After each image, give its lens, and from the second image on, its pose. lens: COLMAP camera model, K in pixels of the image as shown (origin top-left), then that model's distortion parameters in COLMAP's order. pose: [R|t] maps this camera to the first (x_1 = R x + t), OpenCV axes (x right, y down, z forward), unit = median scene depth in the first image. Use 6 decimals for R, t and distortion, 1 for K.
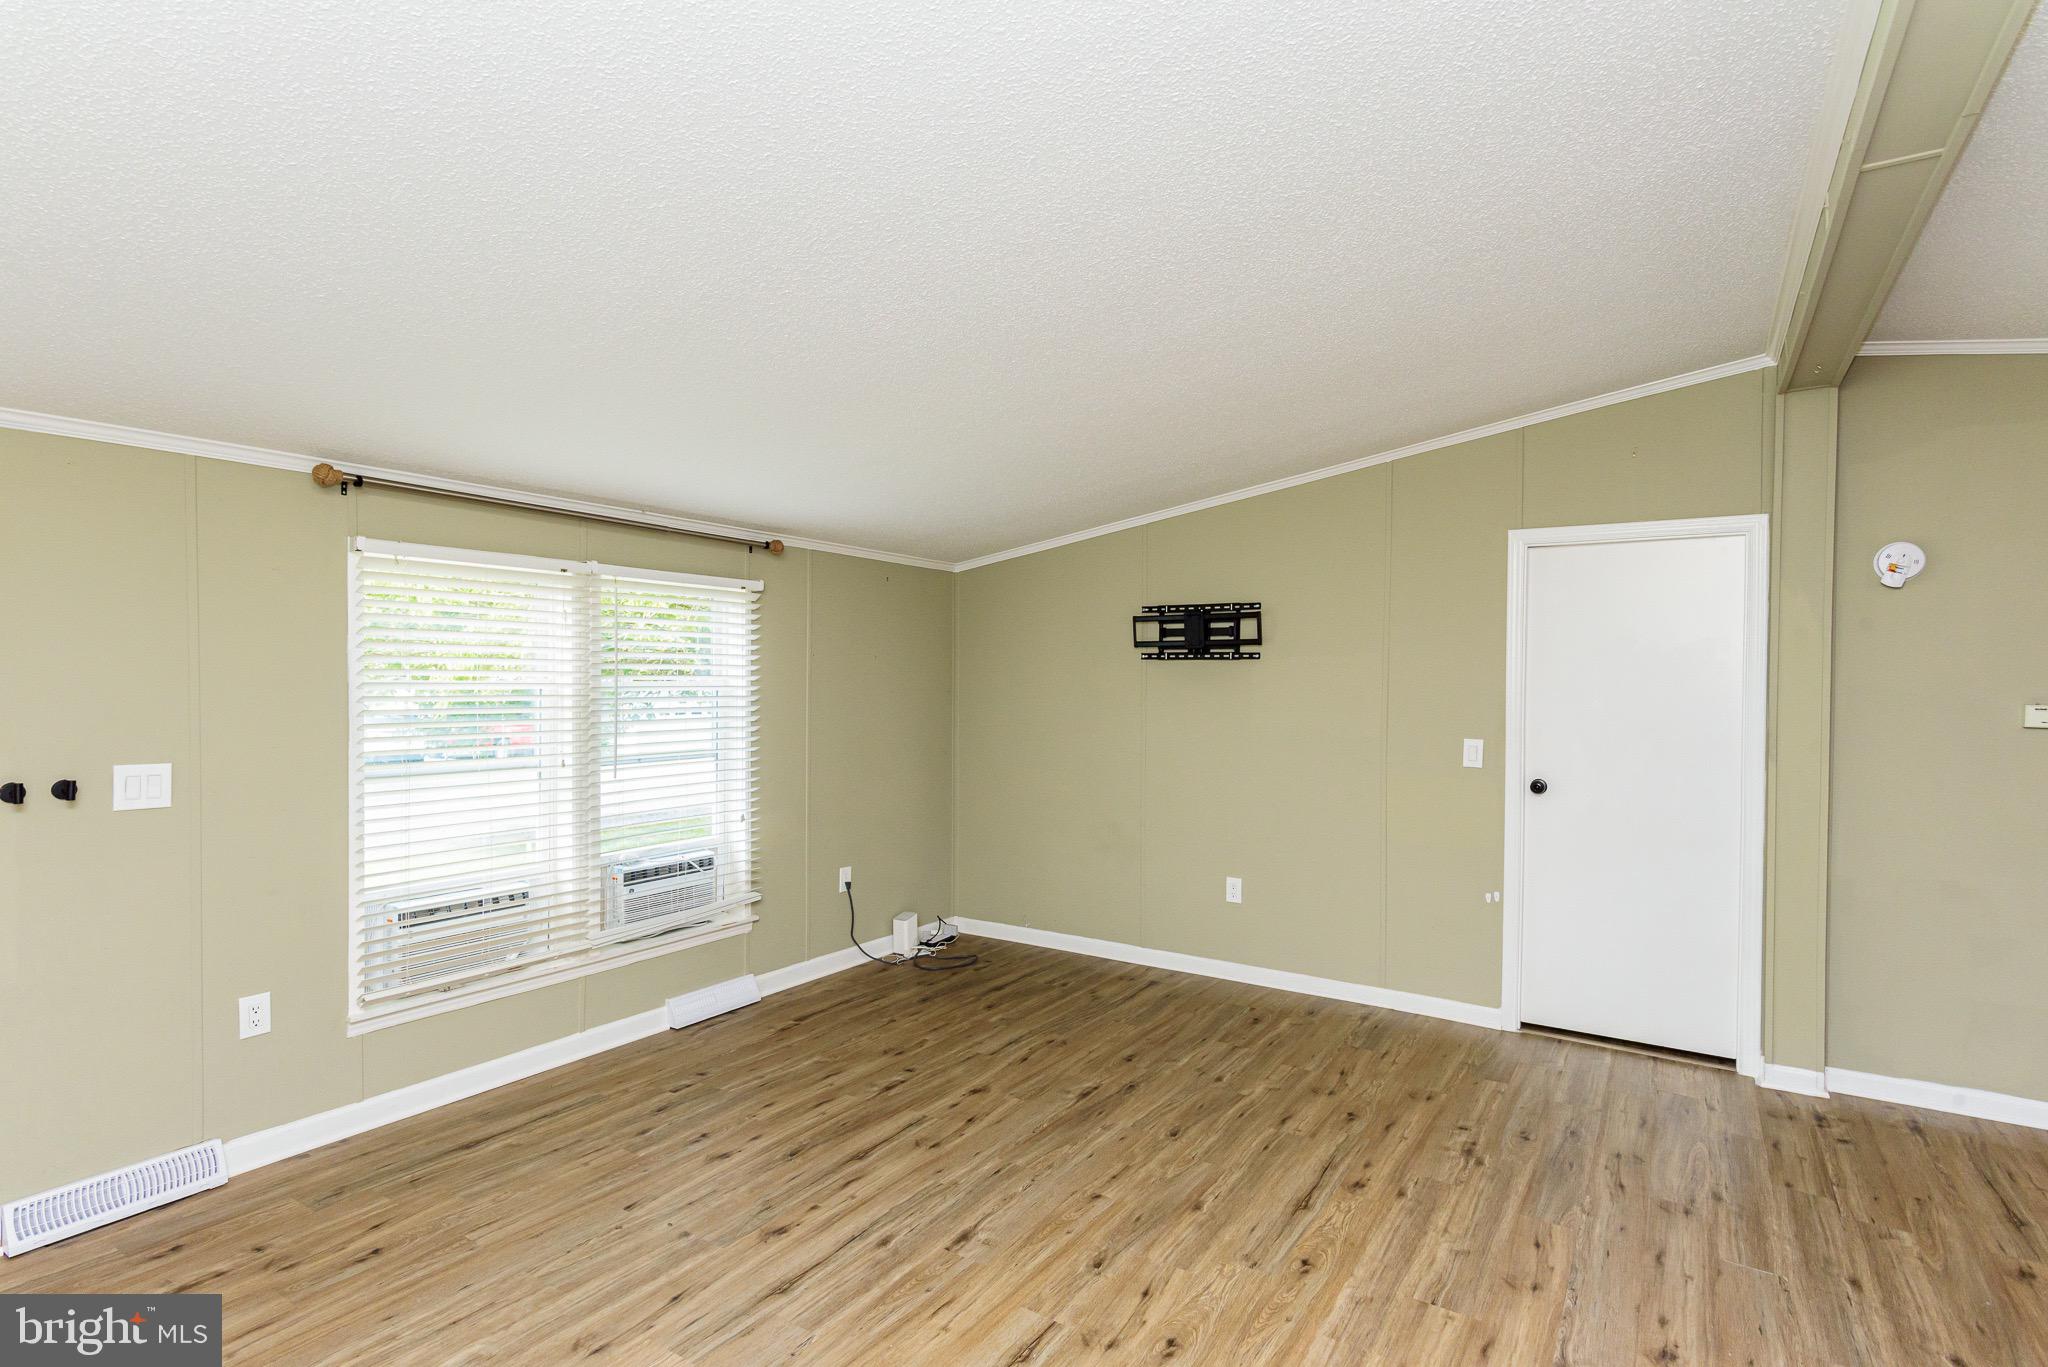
lens RADIAL K [[1009.7, 0, 1031.1], [0, 1009.7, 673.4], [0, 0, 1]] dist [0.003858, -0.001674]
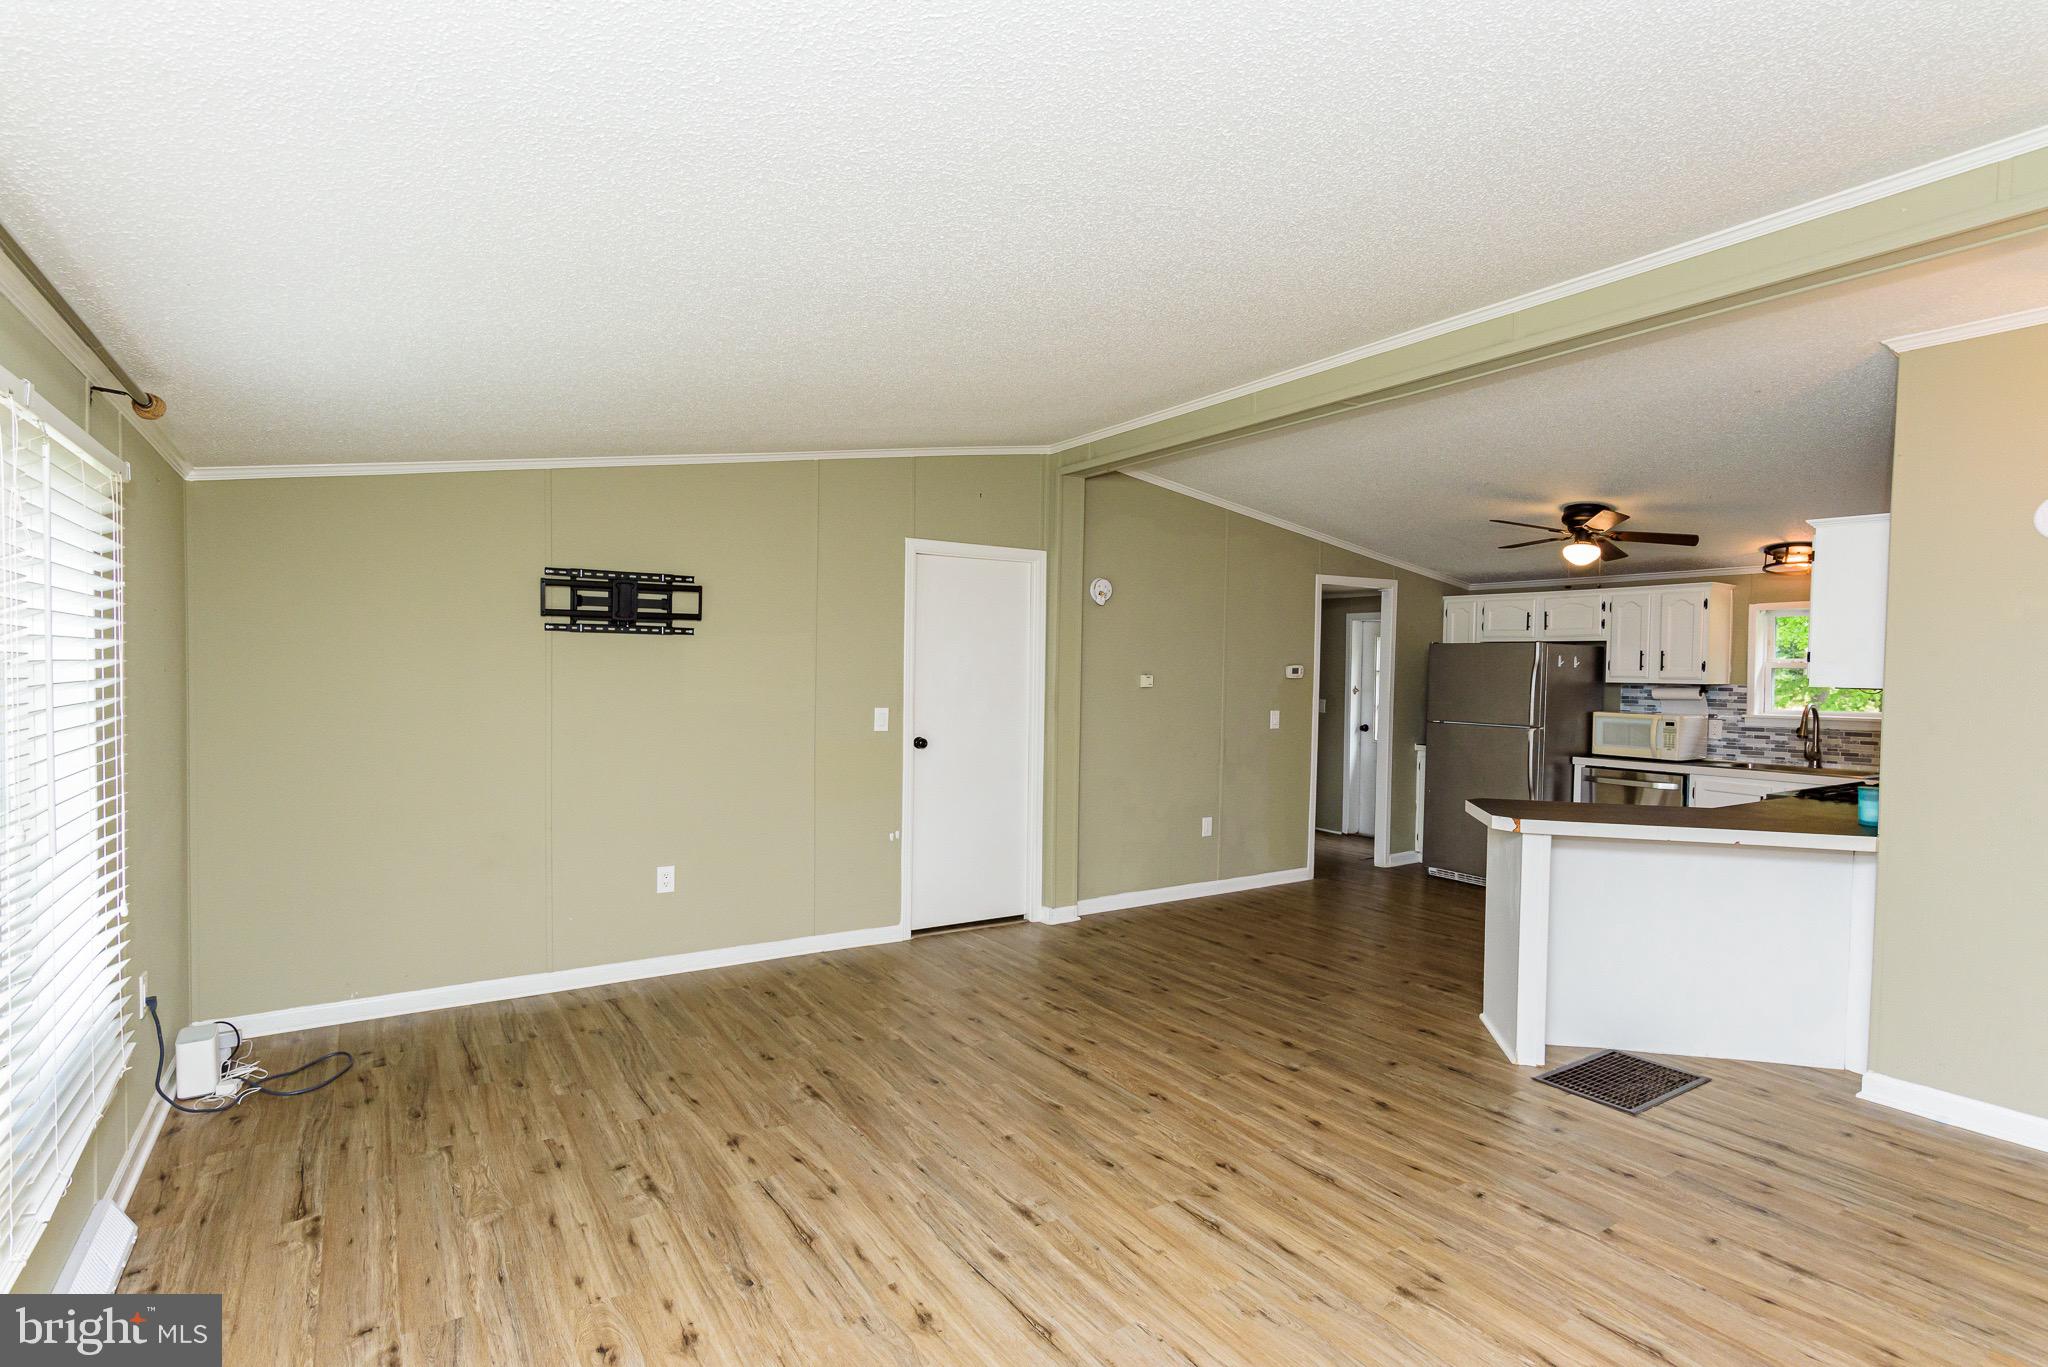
lens RADIAL K [[1009.7, 0, 1002.8], [0, 1009.7, 670.8], [0, 0, 1]] dist [0.003858, -0.001674]
pose [[0.418167, -0.004007, 0.908361, -0.681725], [-0.013088, 0.999860, 0.010436, 0.007912], [-0.908276, -0.016253, 0.418056, 0.422938]]
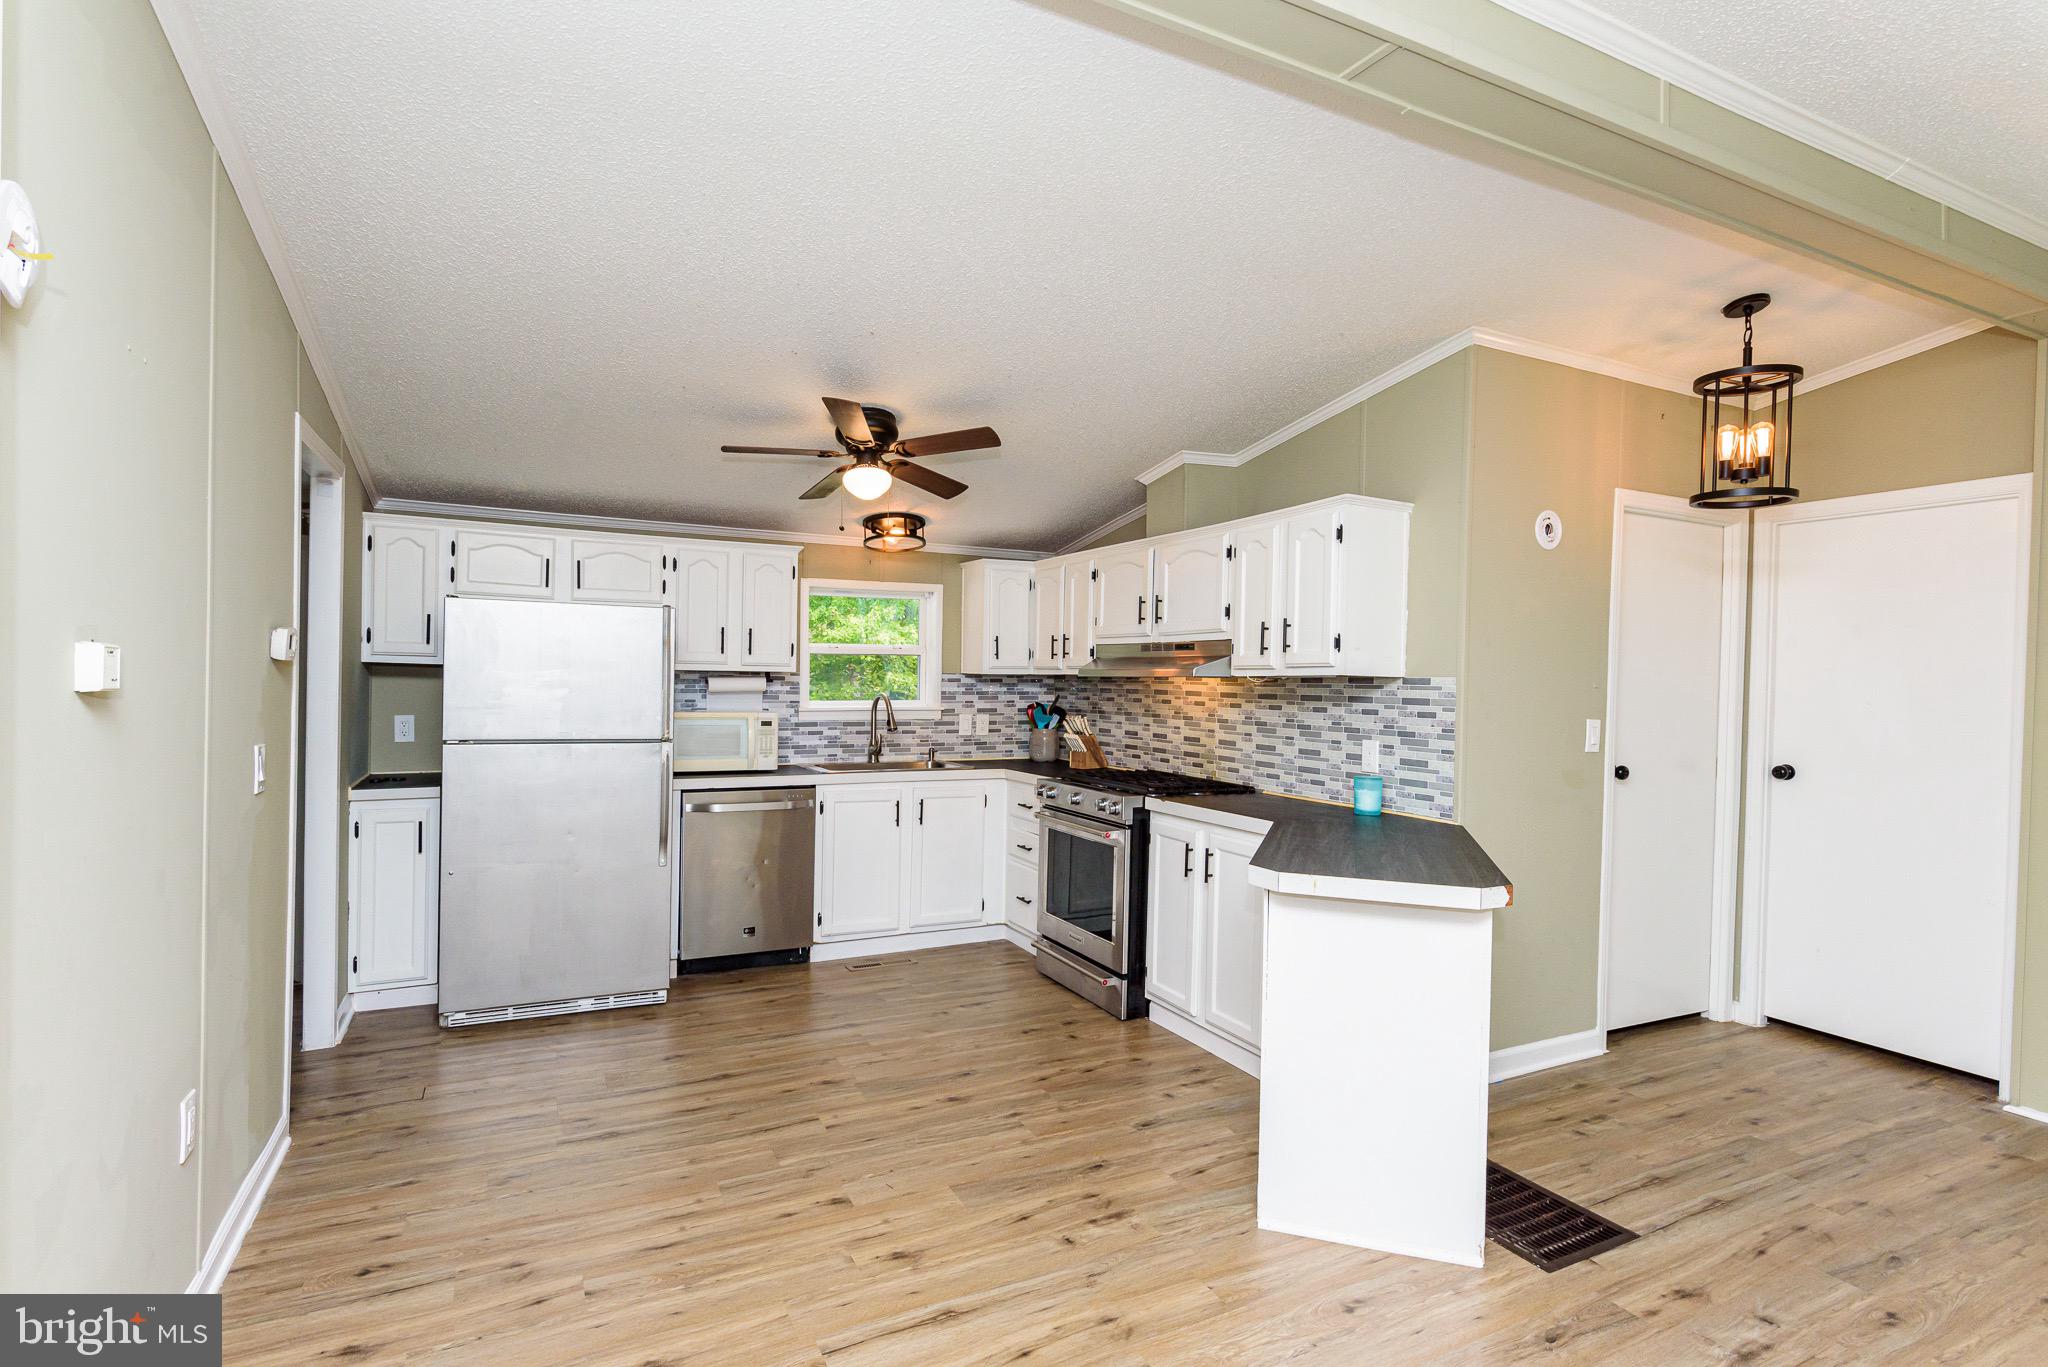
lens RADIAL K [[1009.7, 0, 1027.3], [0, 1009.7, 693.8], [0, 0, 1]] dist [0.003858, -0.001674]
pose [[-0.864973, -0.028984, 0.500980, 0.350374], [-0.024393, 0.999579, 0.015715, 0.032105], [-0.501225, 0.001373, -0.865316, 1.062532]]
